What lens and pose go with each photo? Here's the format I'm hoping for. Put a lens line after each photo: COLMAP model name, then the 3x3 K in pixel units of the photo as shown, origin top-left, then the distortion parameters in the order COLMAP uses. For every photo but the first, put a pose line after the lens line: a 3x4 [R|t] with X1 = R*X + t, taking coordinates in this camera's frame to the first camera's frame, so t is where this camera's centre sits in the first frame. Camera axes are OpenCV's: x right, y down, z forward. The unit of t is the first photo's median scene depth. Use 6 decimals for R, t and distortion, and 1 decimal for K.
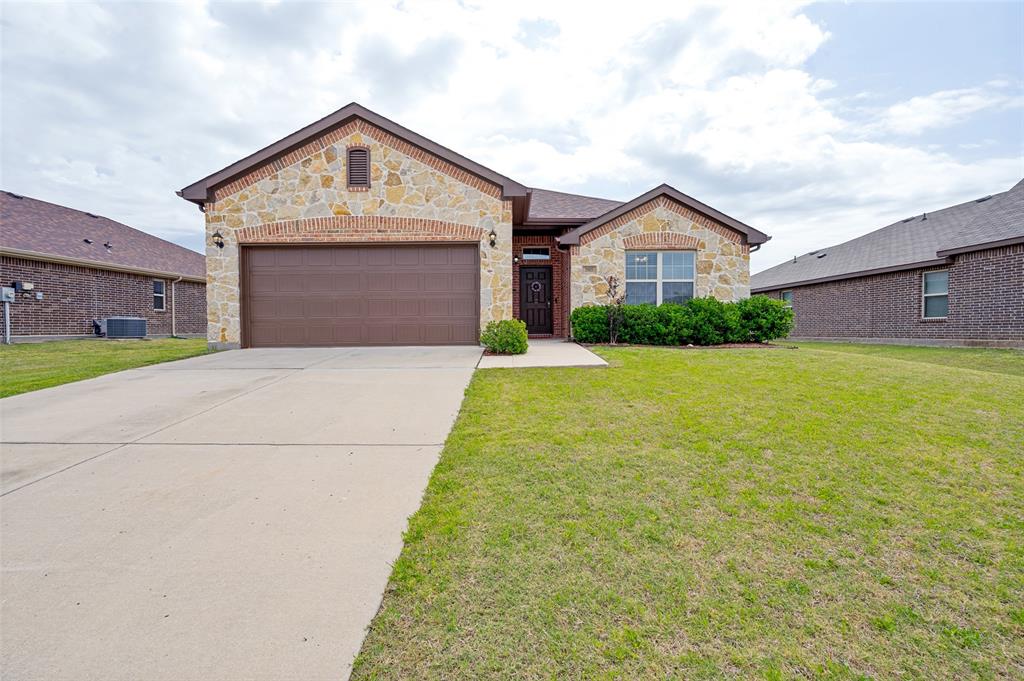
lens RADIAL K [[409.5, 0, 513.9], [0, 409.5, 324.1], [0, 0, 1]] dist [-0.000074, -0.000209]
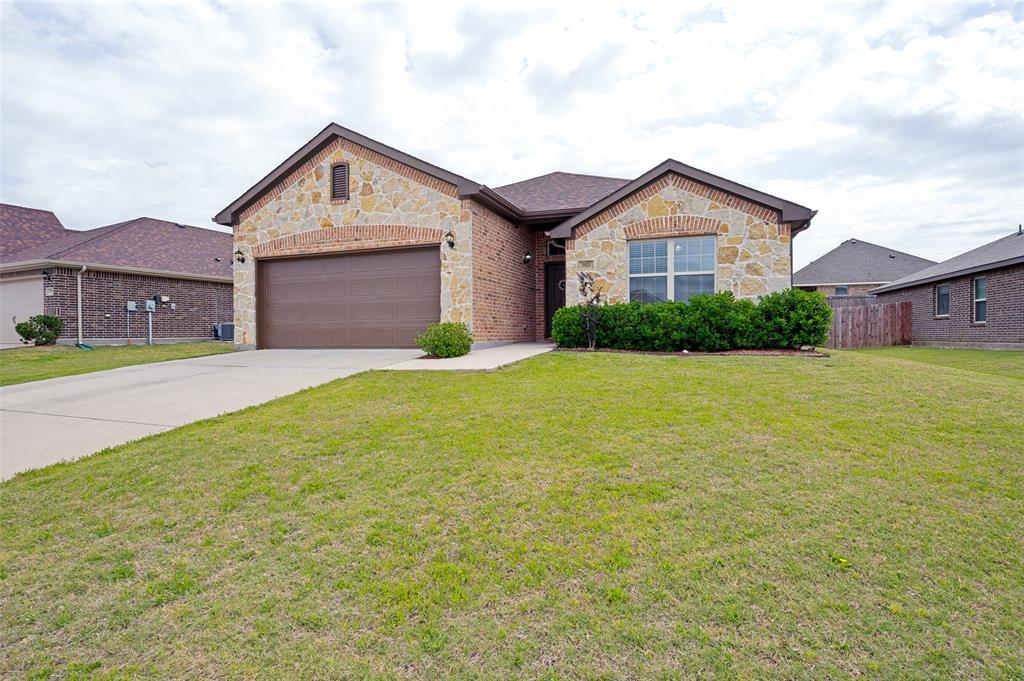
lens RADIAL K [[460.4, 0, 516.1], [0, 460.4, 320.8], [0, 0, 1]] dist [-0.000316, 0.000045]
pose [[0.947144, -0.009702, -0.320661, 0.436568], [0.005298, 0.999879, -0.014606, 0.001843], [0.320764, 0.012135, 0.947082, 0.009578]]
